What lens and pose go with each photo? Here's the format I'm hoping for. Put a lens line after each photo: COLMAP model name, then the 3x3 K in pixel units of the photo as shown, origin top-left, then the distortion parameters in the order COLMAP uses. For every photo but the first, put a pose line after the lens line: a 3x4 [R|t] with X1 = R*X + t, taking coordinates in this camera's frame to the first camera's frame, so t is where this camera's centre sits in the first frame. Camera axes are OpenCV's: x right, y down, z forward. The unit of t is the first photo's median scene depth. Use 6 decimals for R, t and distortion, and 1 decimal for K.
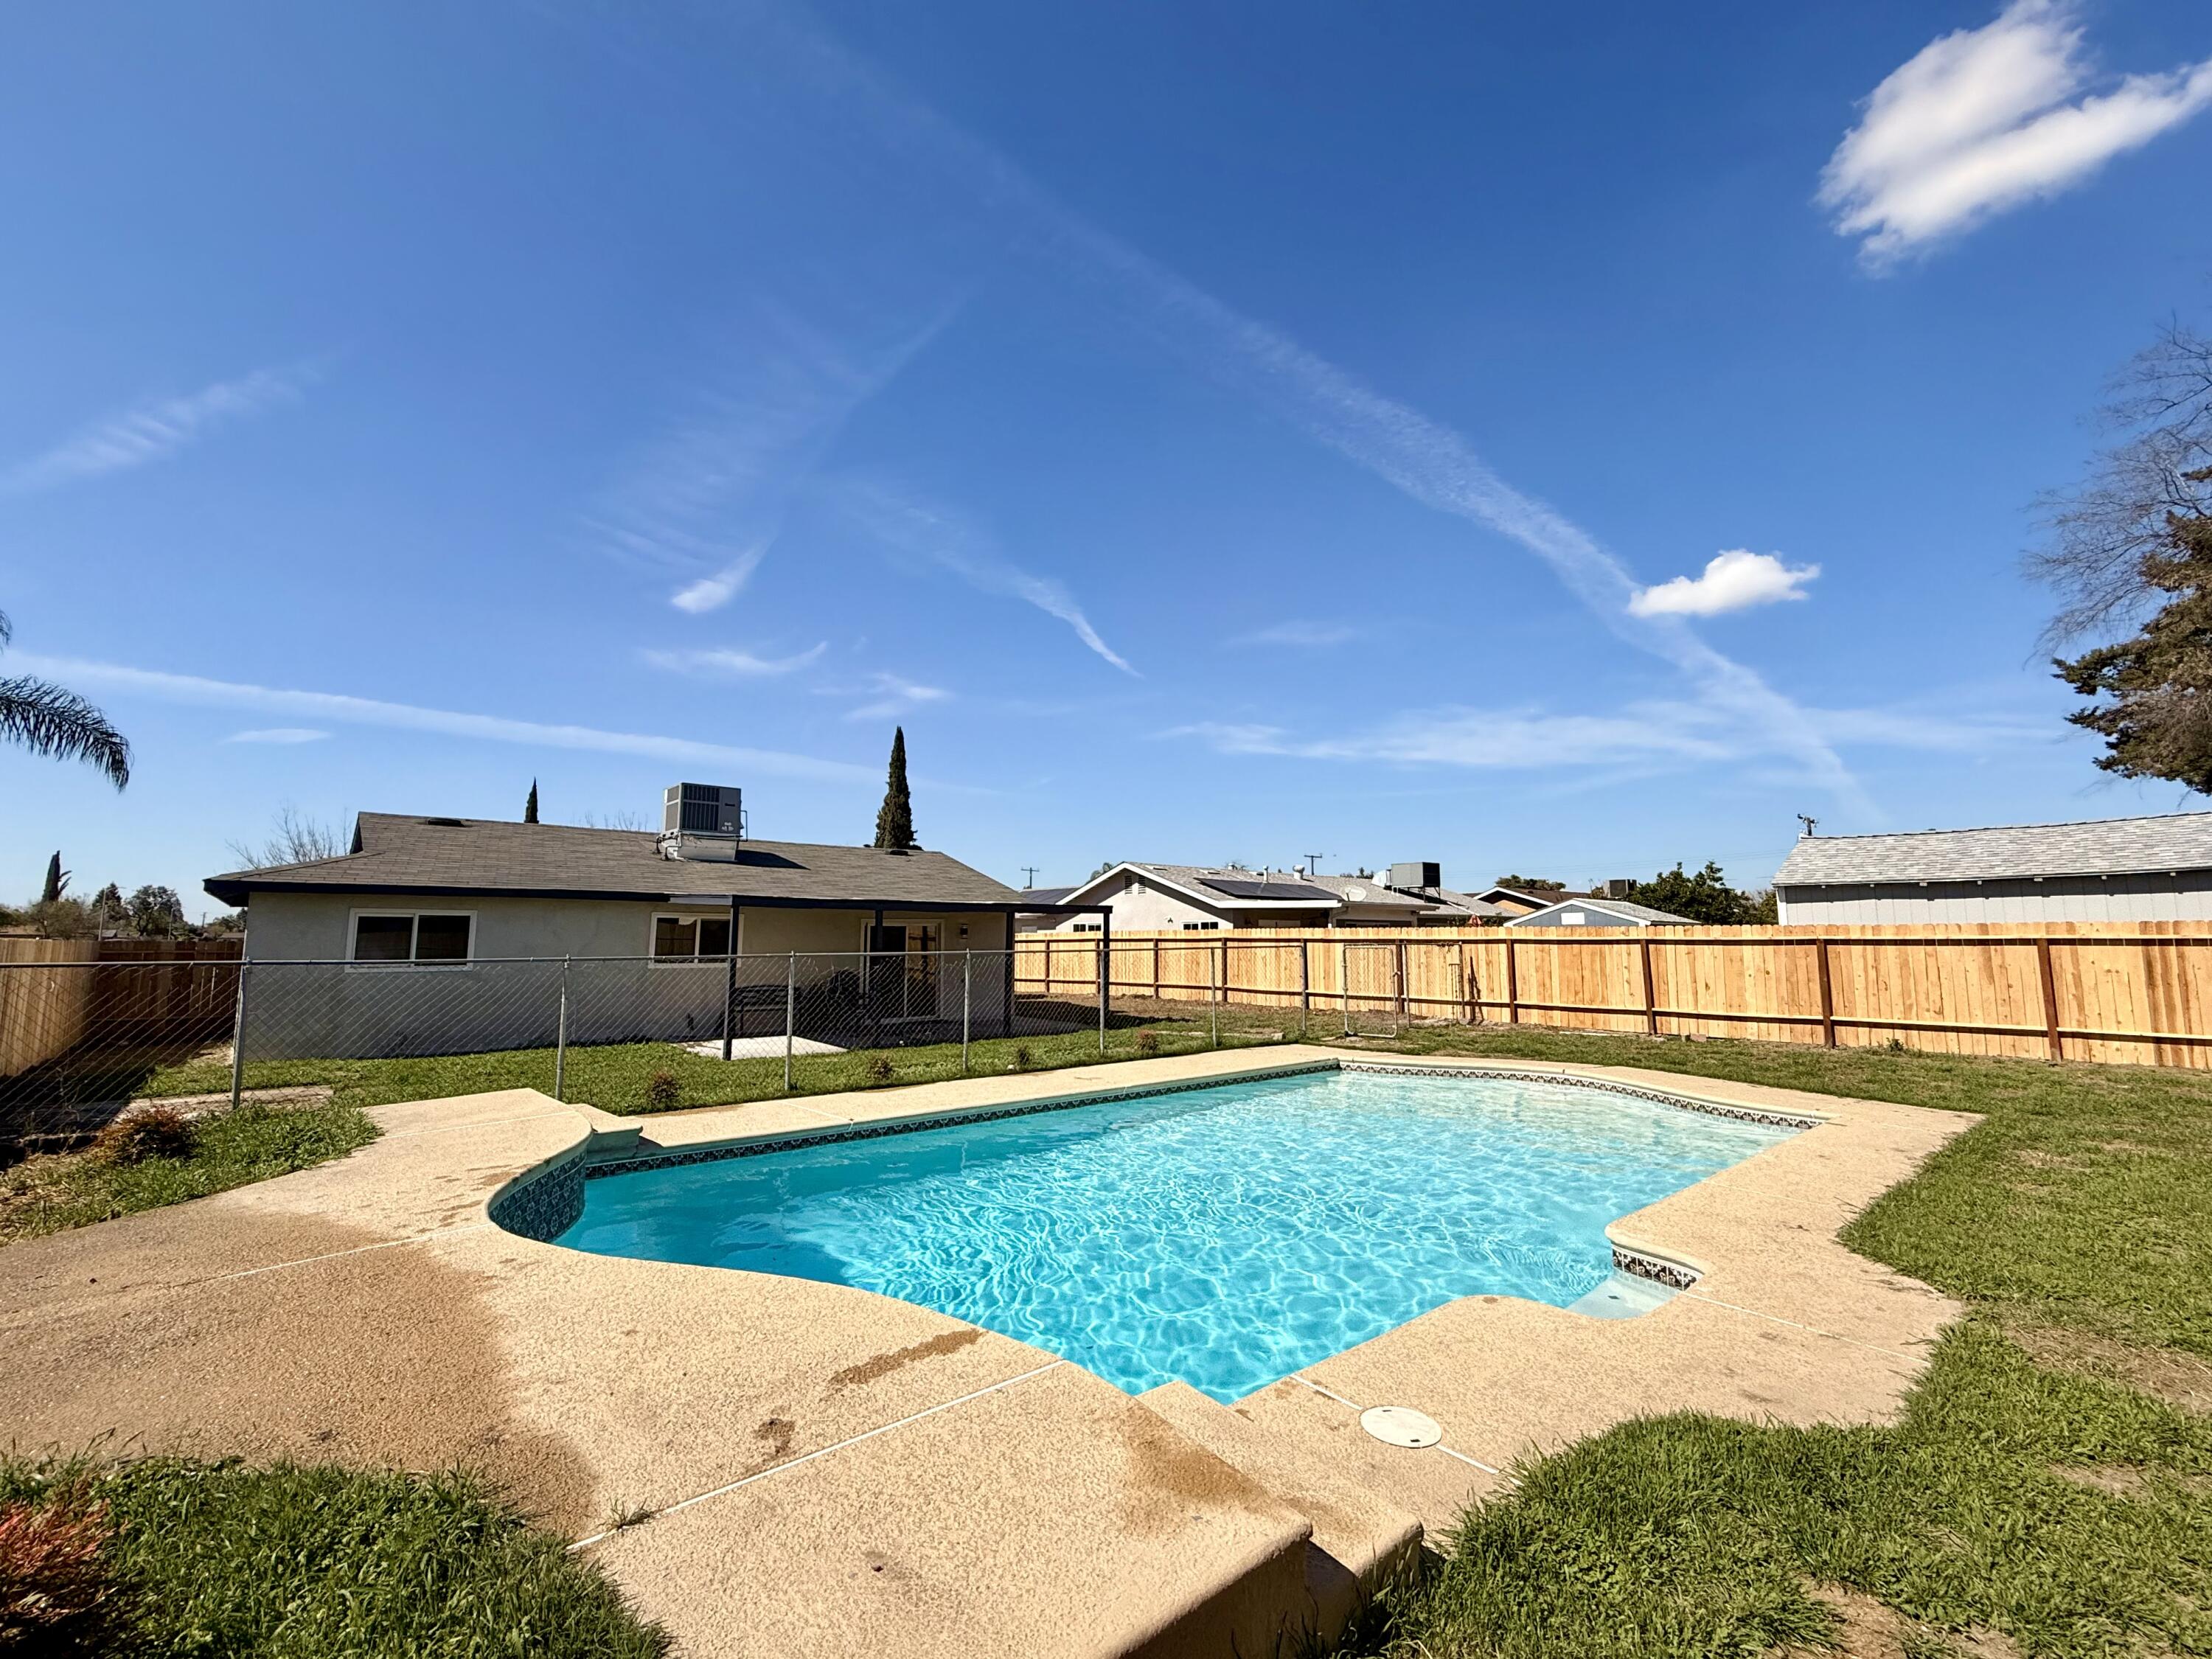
lens RADIAL K [[959.9, 0, 1106.0], [0, 959.9, 829.5], [0, 0, 1]] dist [0.001266, 0.000145]
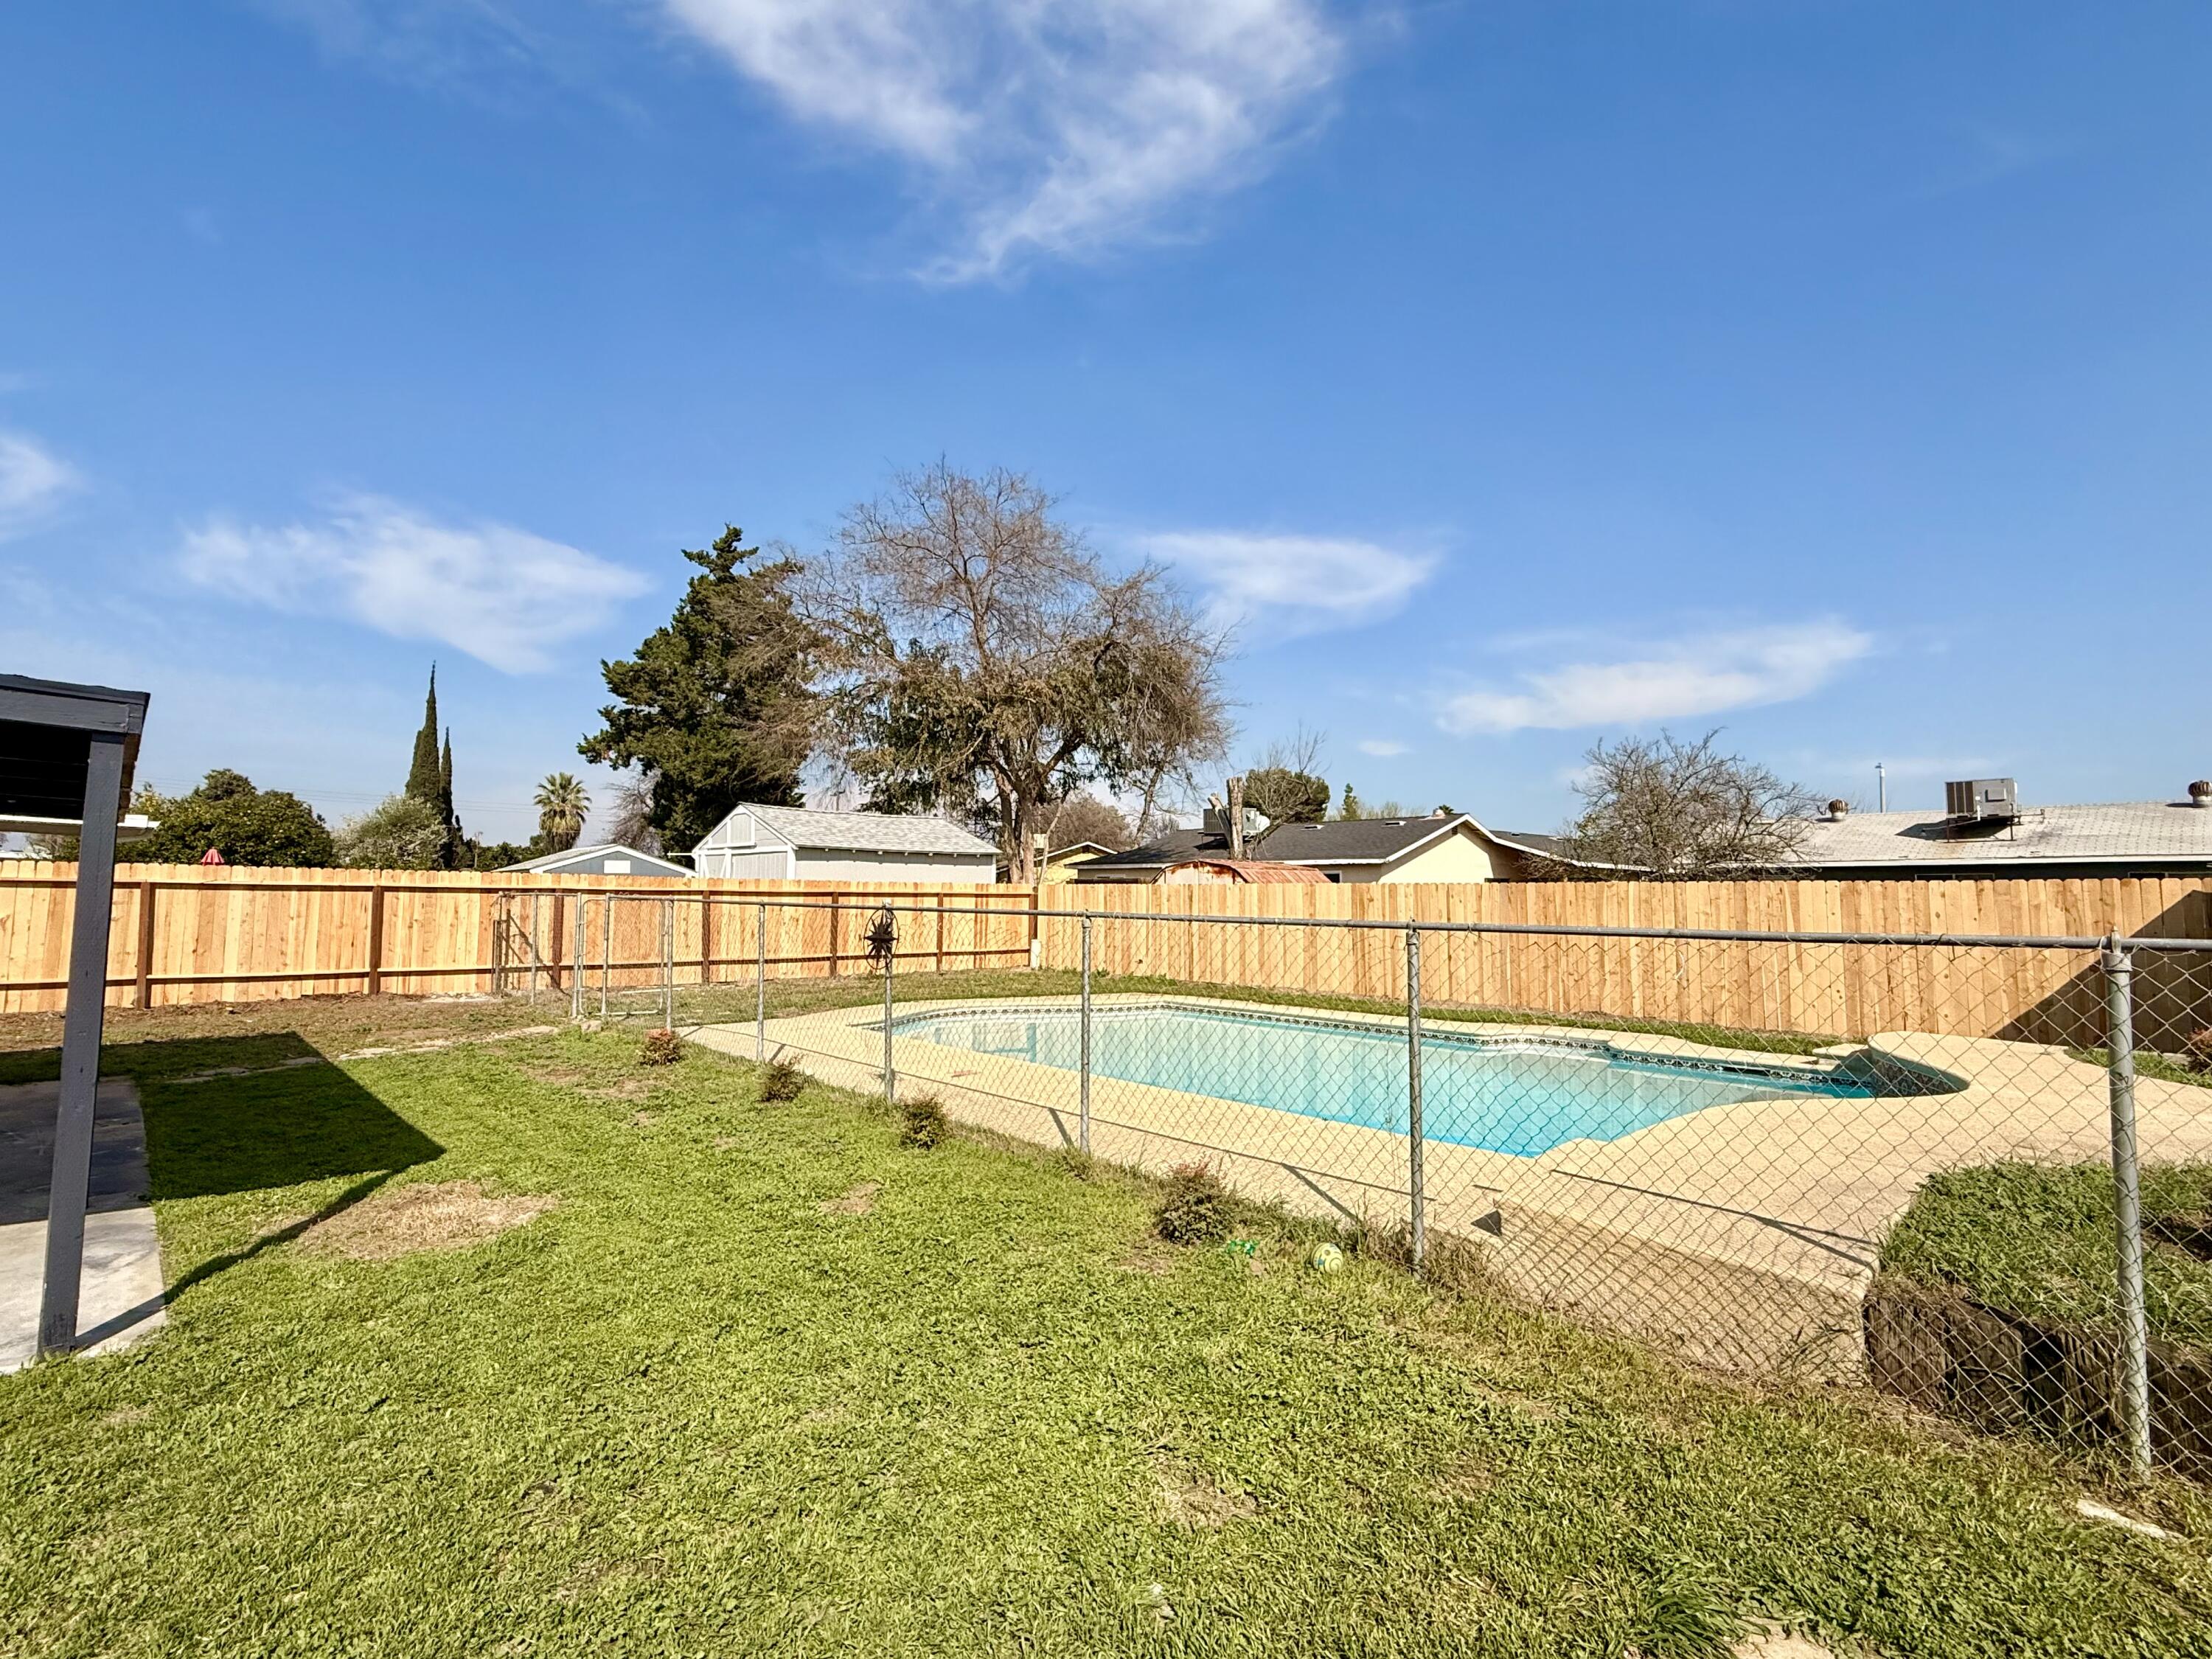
lens RADIAL K [[1014.3, 0, 1106.0], [0, 1014.3, 829.5], [0, 0, 1]] dist [-0.001487, -0.000194]
pose [[-0.053733, 0.064652, 0.996460, -0.495134], [-0.127615, 0.989274, -0.071067, 0.067922], [-0.990367, -0.130982, -0.044906, 0.596651]]
